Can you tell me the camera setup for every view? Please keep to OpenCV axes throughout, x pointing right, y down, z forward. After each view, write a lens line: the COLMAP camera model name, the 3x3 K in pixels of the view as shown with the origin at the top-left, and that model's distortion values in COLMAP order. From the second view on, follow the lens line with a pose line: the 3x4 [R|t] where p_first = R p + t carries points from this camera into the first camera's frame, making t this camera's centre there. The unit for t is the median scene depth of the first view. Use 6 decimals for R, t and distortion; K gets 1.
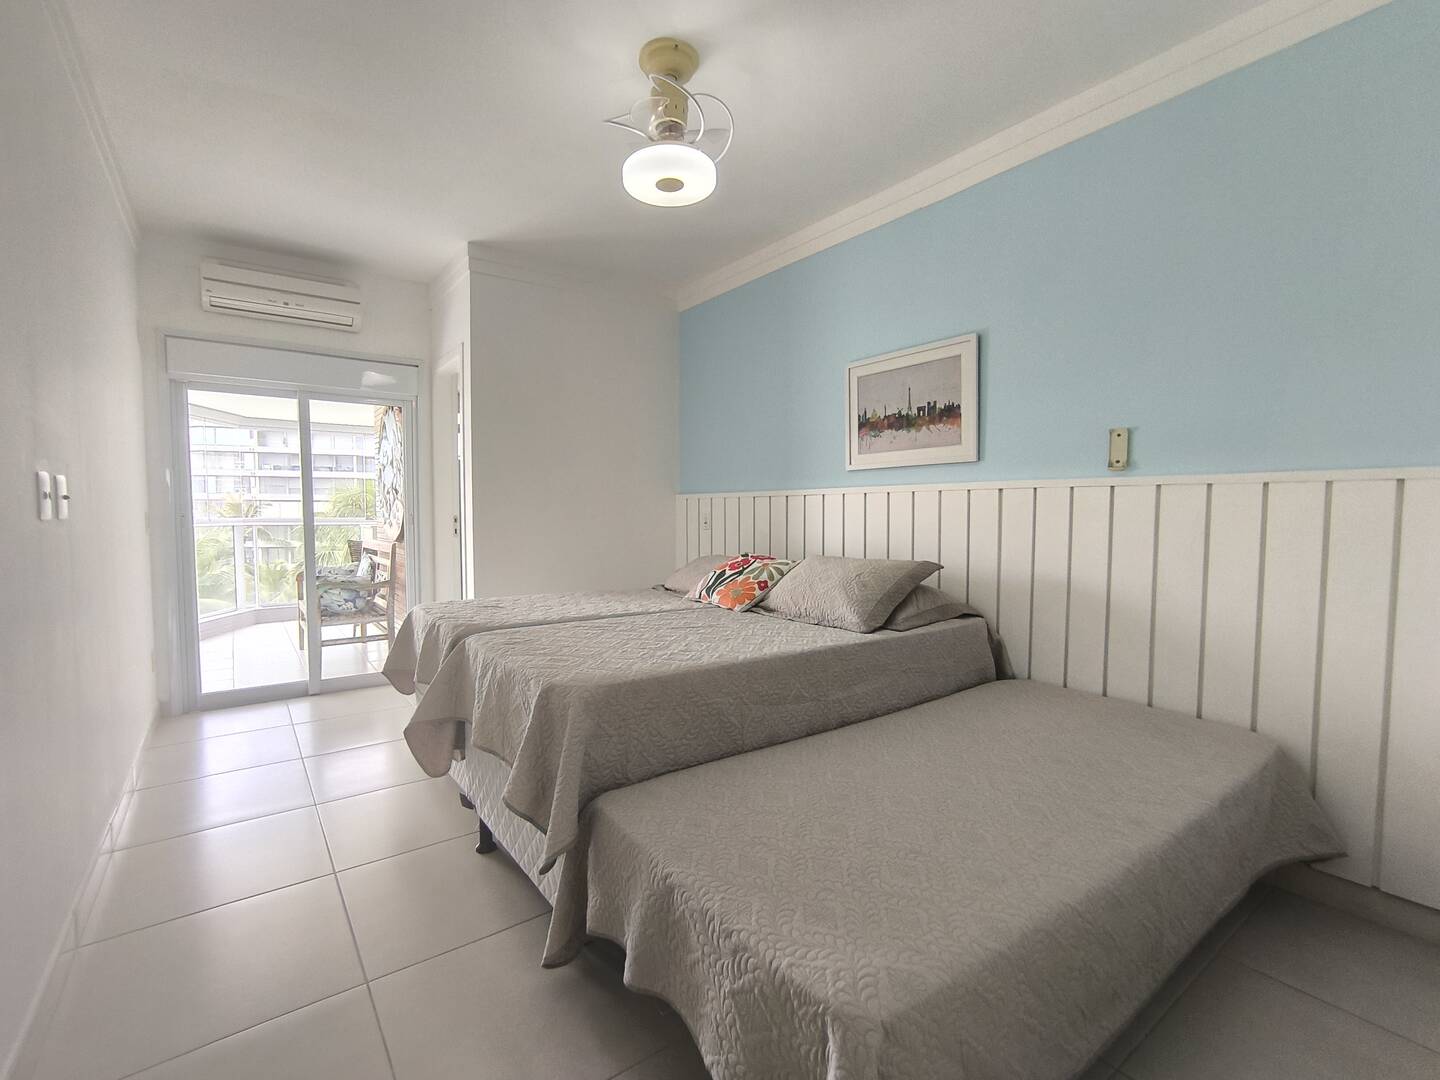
lens RADIAL K [[661.1, 0, 712.1], [0, 661.1, 542.4], [0, 0, 1]] dist [0.001950, 0.001766]
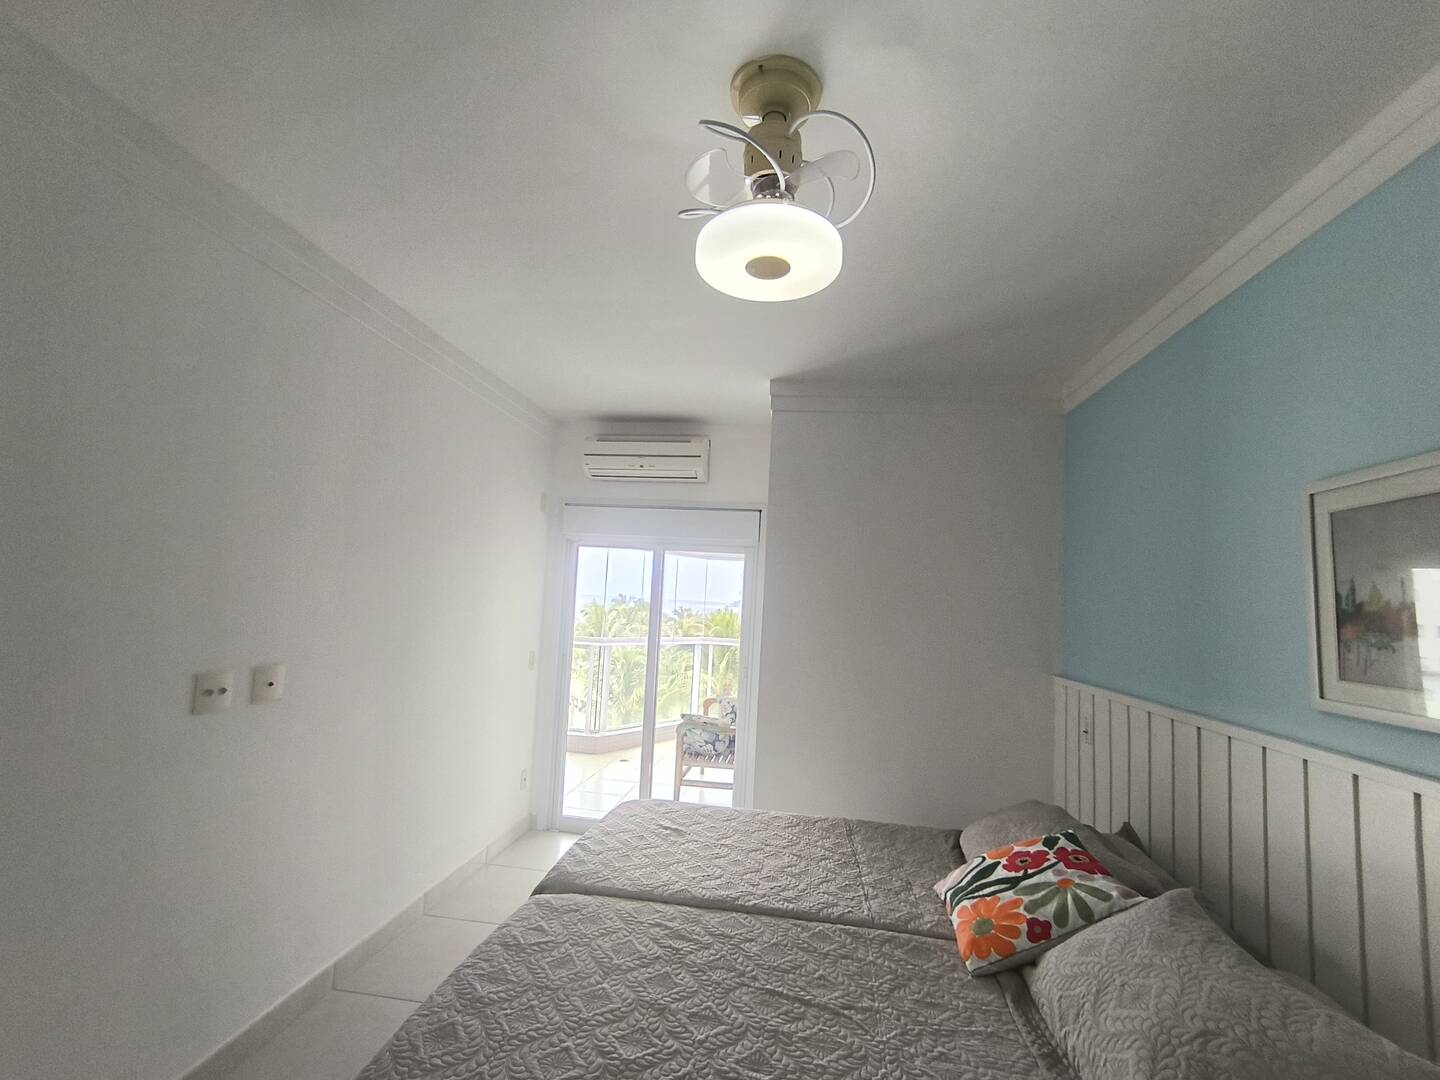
lens RADIAL K [[661.1, 0, 733.2], [0, 661.1, 548.8], [0, 0, 1]] dist [0.001950, 0.001766]
pose [[0.722462, -0.010156, -0.691336, 0.210574], [-0.087133, 0.990583, -0.105607, -0.123045], [0.685899, 0.136535, 0.714774, 0.338738]]
